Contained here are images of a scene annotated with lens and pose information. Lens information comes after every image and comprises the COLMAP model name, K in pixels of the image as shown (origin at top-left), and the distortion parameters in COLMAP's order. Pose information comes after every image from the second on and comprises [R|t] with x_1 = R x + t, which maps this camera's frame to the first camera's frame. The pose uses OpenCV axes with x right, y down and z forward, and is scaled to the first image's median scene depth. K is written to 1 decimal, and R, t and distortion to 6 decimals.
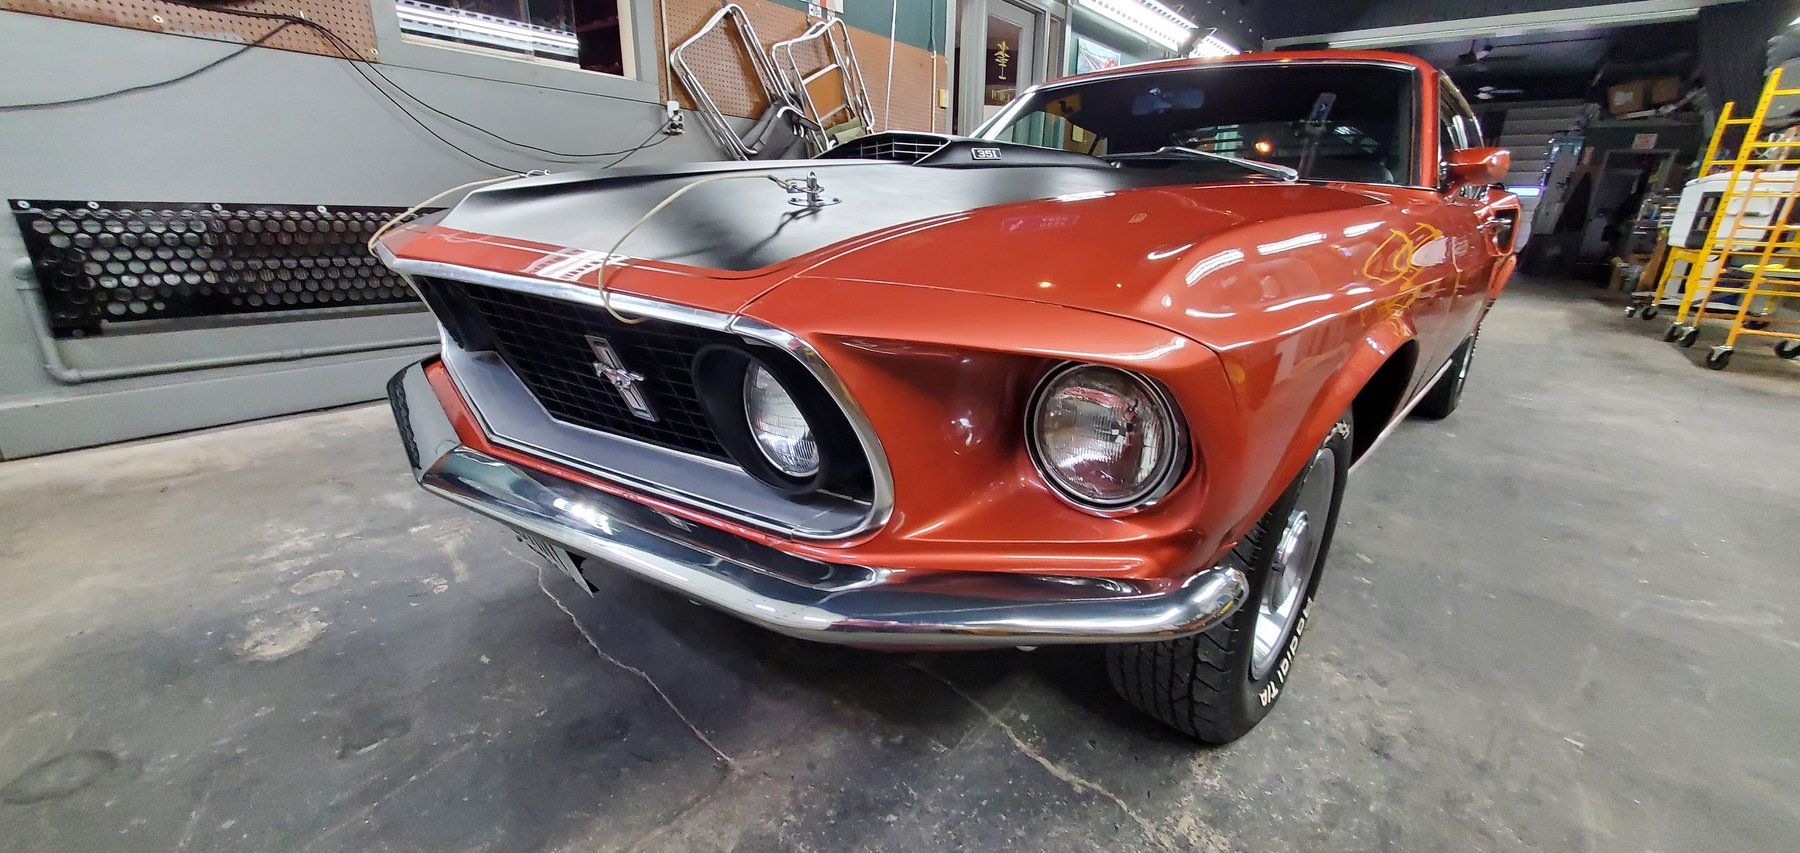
lens RADIAL K [[723.1, 0, 890.6], [0, 723.1, 432.0], [0, 0, 1]] dist [0.006404, -0.000089]
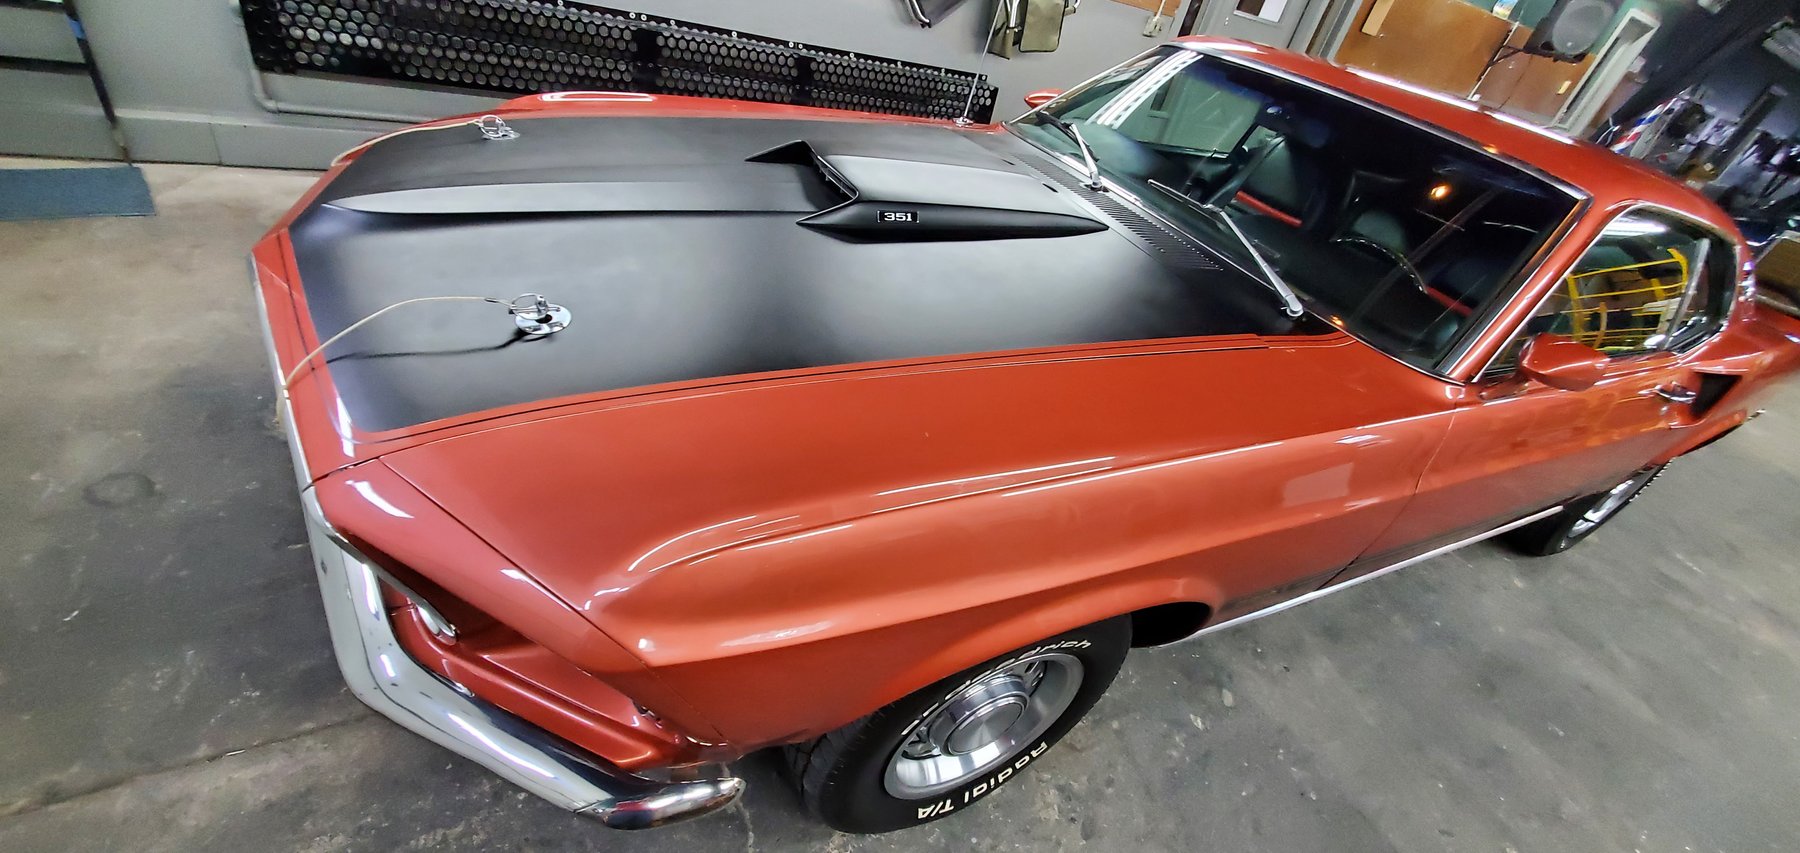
lens RADIAL K [[717.6, 0, 897.2], [0, 717.6, 434.7], [0, 0, 1]] dist [0.009949, -0.000307]
pose [[0.915622, 0.356301, -0.186243, 0.247648], [-0.293985, 0.909352, 0.294368, -0.244238], [0.274244, -0.214777, 0.937369, 0.042518]]
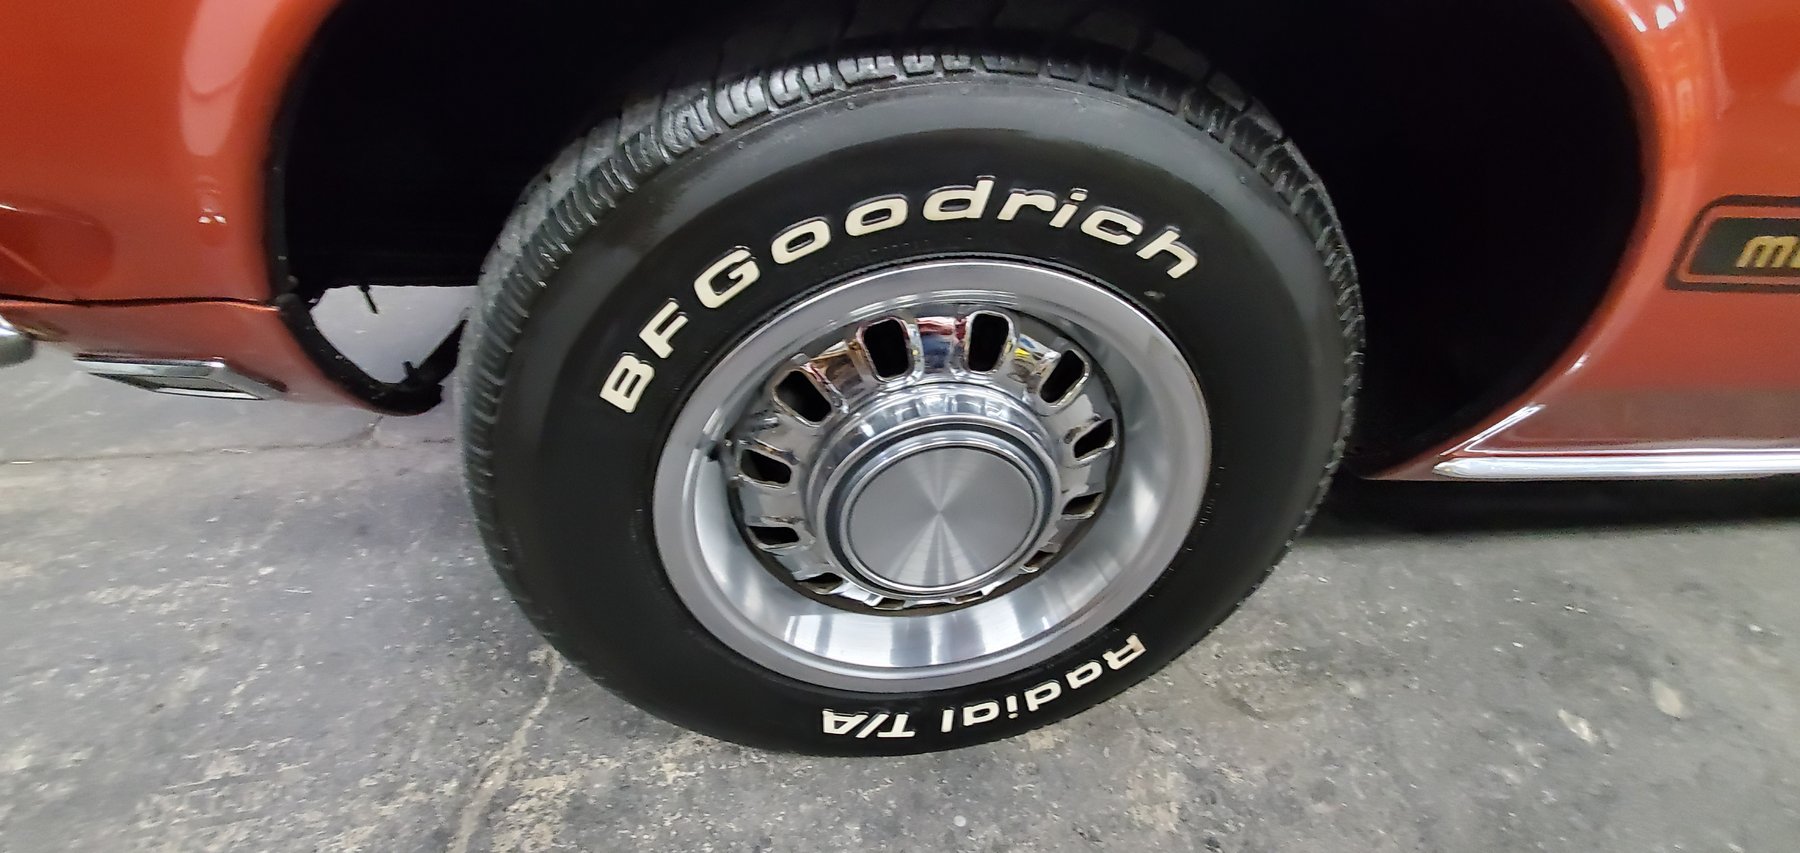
lens RADIAL K [[717.6, 0, 897.2], [0, 717.6, 434.7], [0, 0, 1]] dist [0.009949, -0.000307]
pose [[0.764589, 0.386275, -0.515942, 0.381700], [-0.236241, 0.912755, 0.333269, -0.002469], [0.599662, -0.132927, 0.789136, 0.335383]]
